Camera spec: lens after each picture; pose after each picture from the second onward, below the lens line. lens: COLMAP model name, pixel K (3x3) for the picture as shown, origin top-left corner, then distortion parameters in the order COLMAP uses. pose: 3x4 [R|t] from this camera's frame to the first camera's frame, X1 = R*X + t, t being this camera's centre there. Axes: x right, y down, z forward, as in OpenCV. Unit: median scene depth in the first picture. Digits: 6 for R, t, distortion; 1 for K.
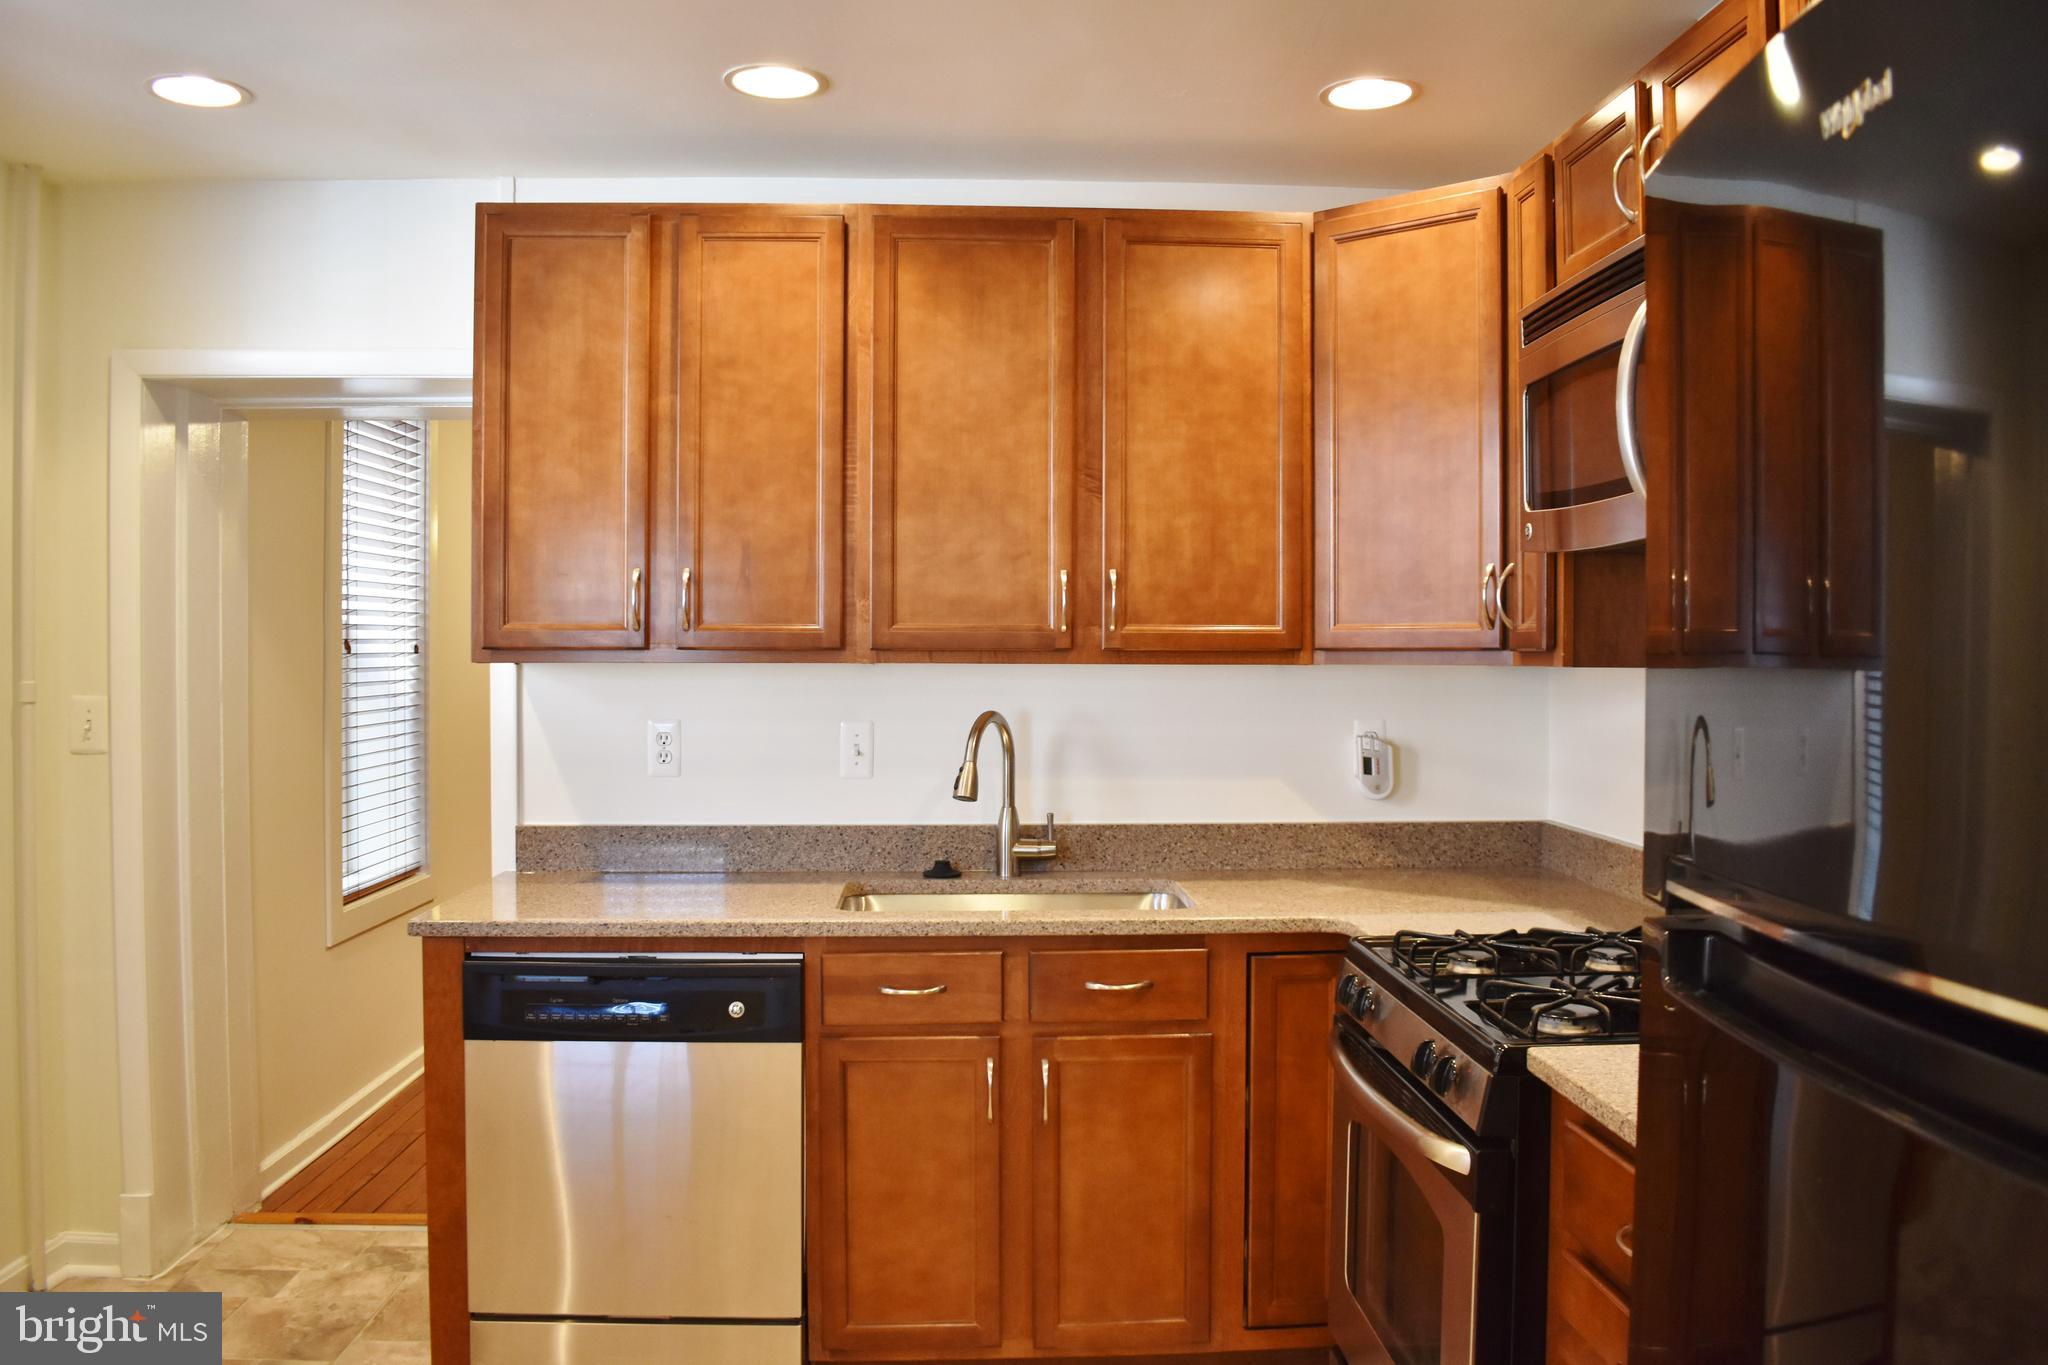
lens RADIAL K [[1611.1, 0, 1024.0], [0, 1611.1, 682.5], [0, 0, 1]] dist [-0.094323, 0.009574]
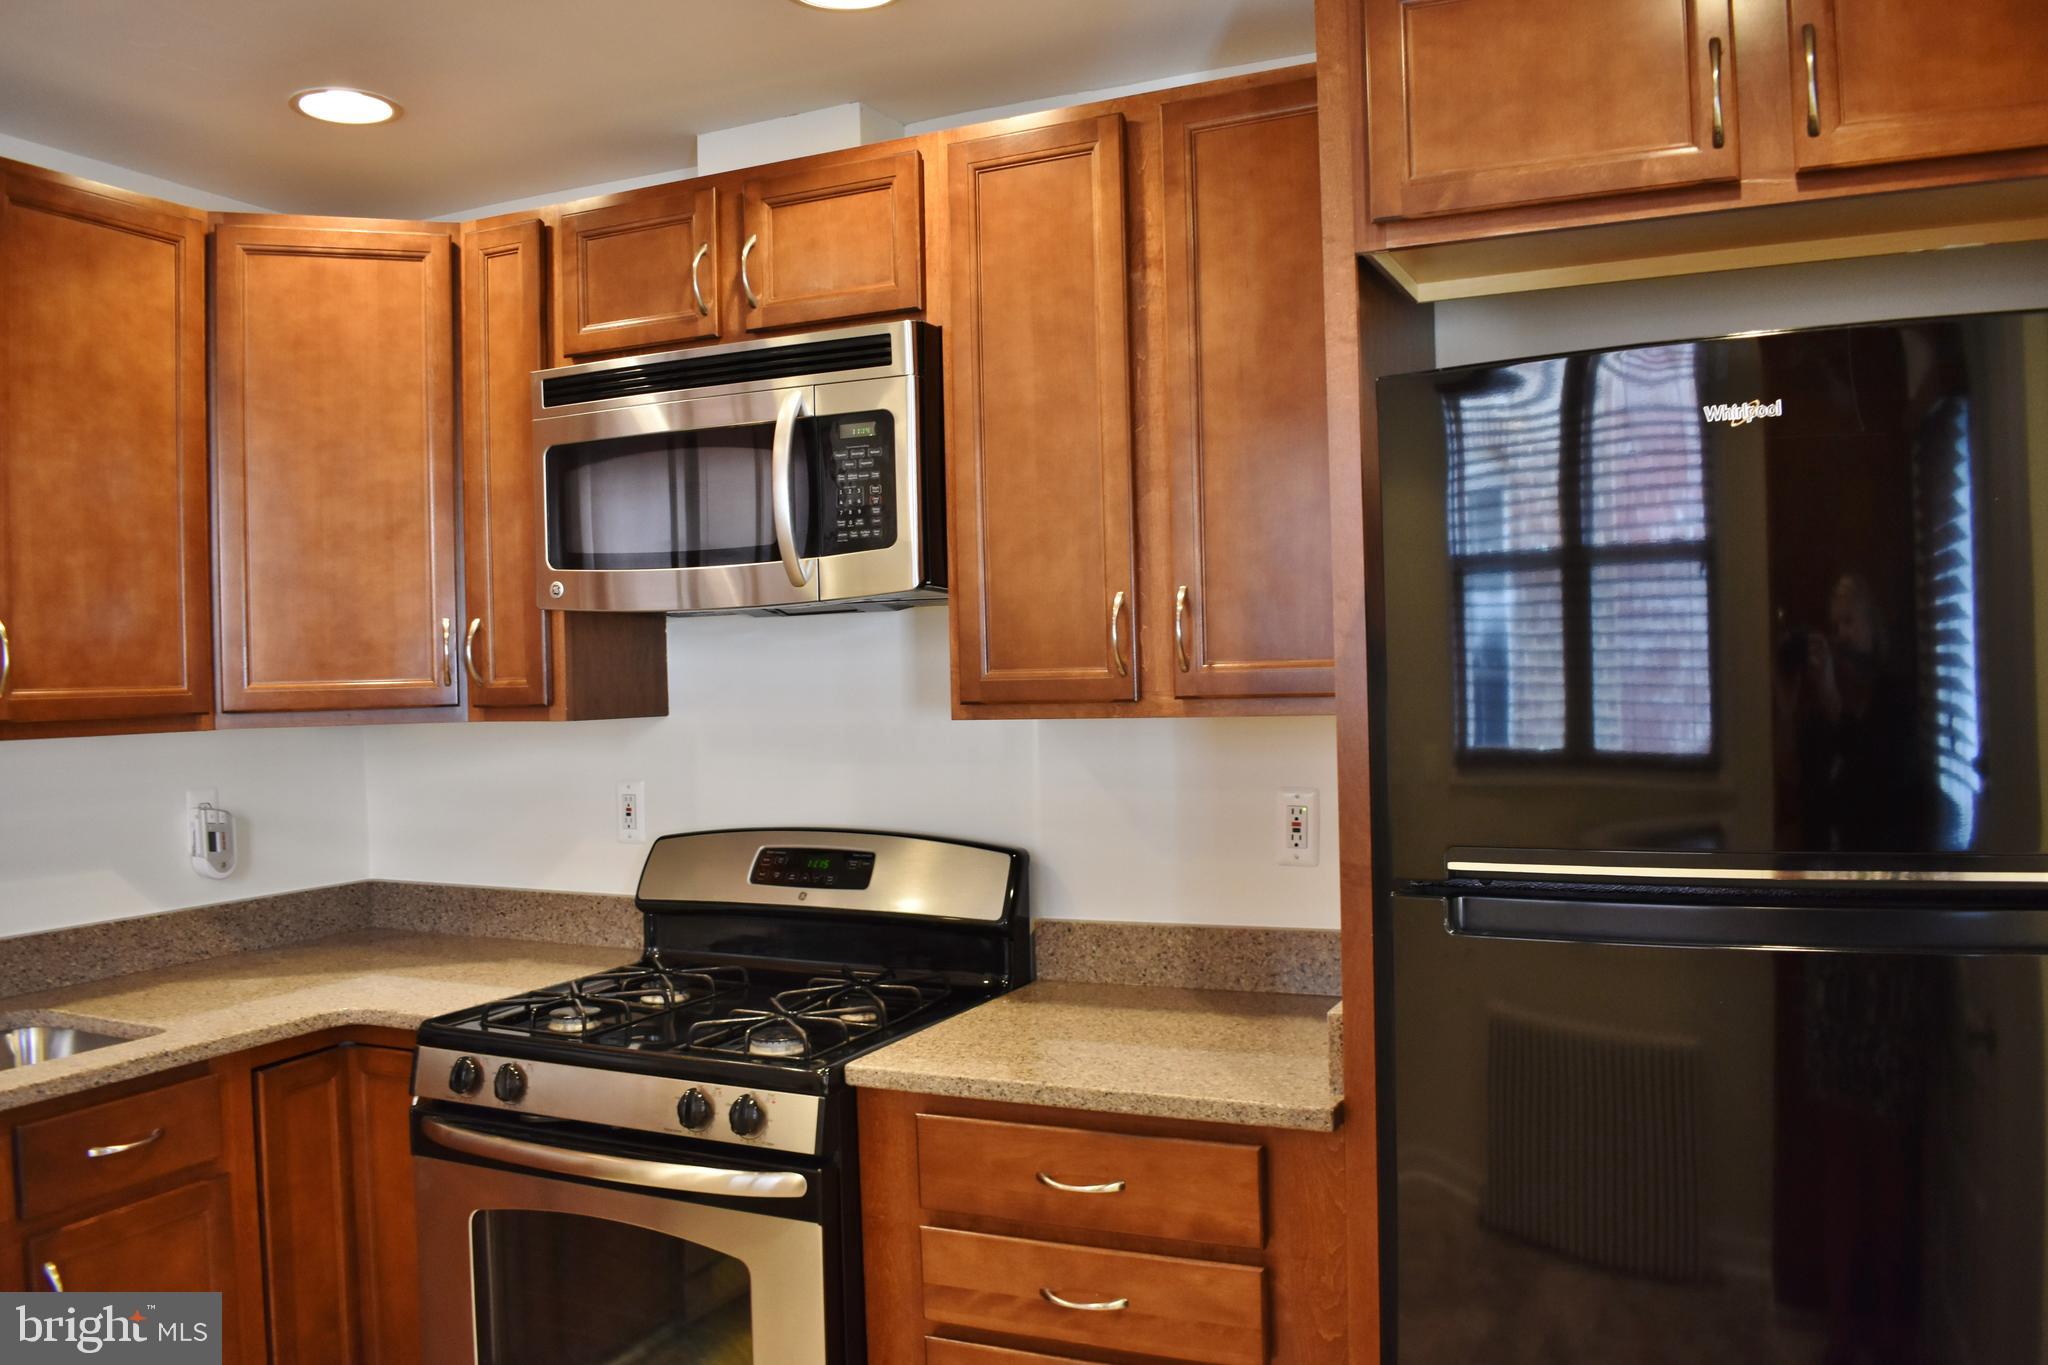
lens RADIAL K [[1611.1, 0, 1024.0], [0, 1611.1, 682.5], [0, 0, 1]] dist [-0.094323, 0.009574]
pose [[0.462309, -0.020301, 0.886486, -0.375119], [0.040546, 0.999176, 0.001737, -0.020710], [-0.885791, 0.035141, 0.462752, 0.219356]]
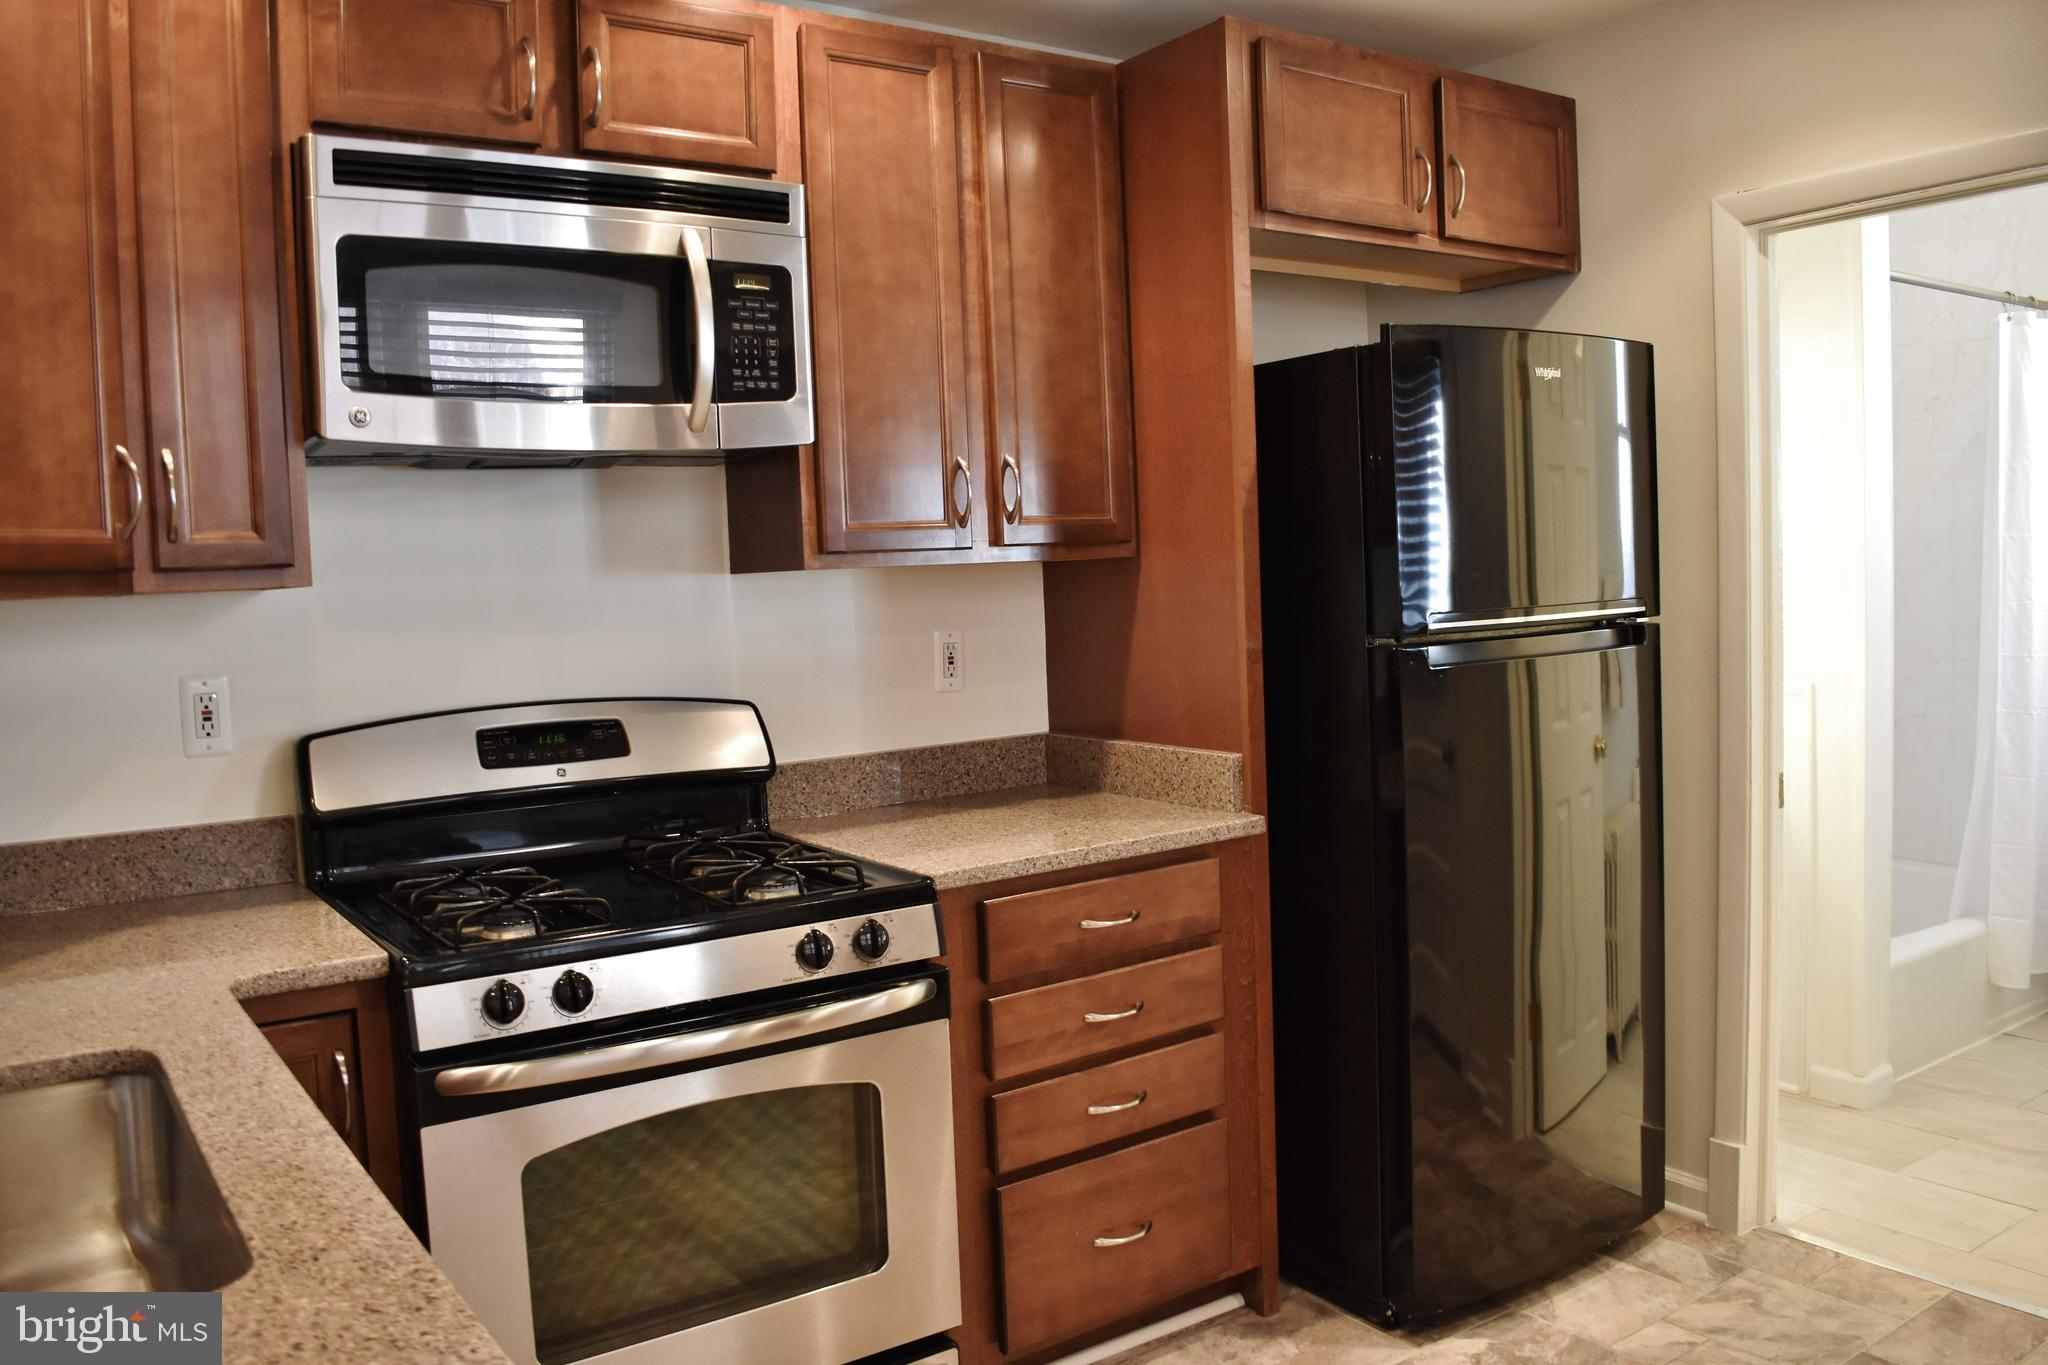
lens RADIAL K [[1611.1, 0, 1024.0], [0, 1611.1, 682.5], [0, 0, 1]] dist [-0.094323, 0.009574]
pose [[-0.541487, -0.042162, 0.839651, -0.456125], [0.050978, 0.995257, 0.082851, -0.007518], [-0.839162, 0.087666, -0.536770, 0.966966]]
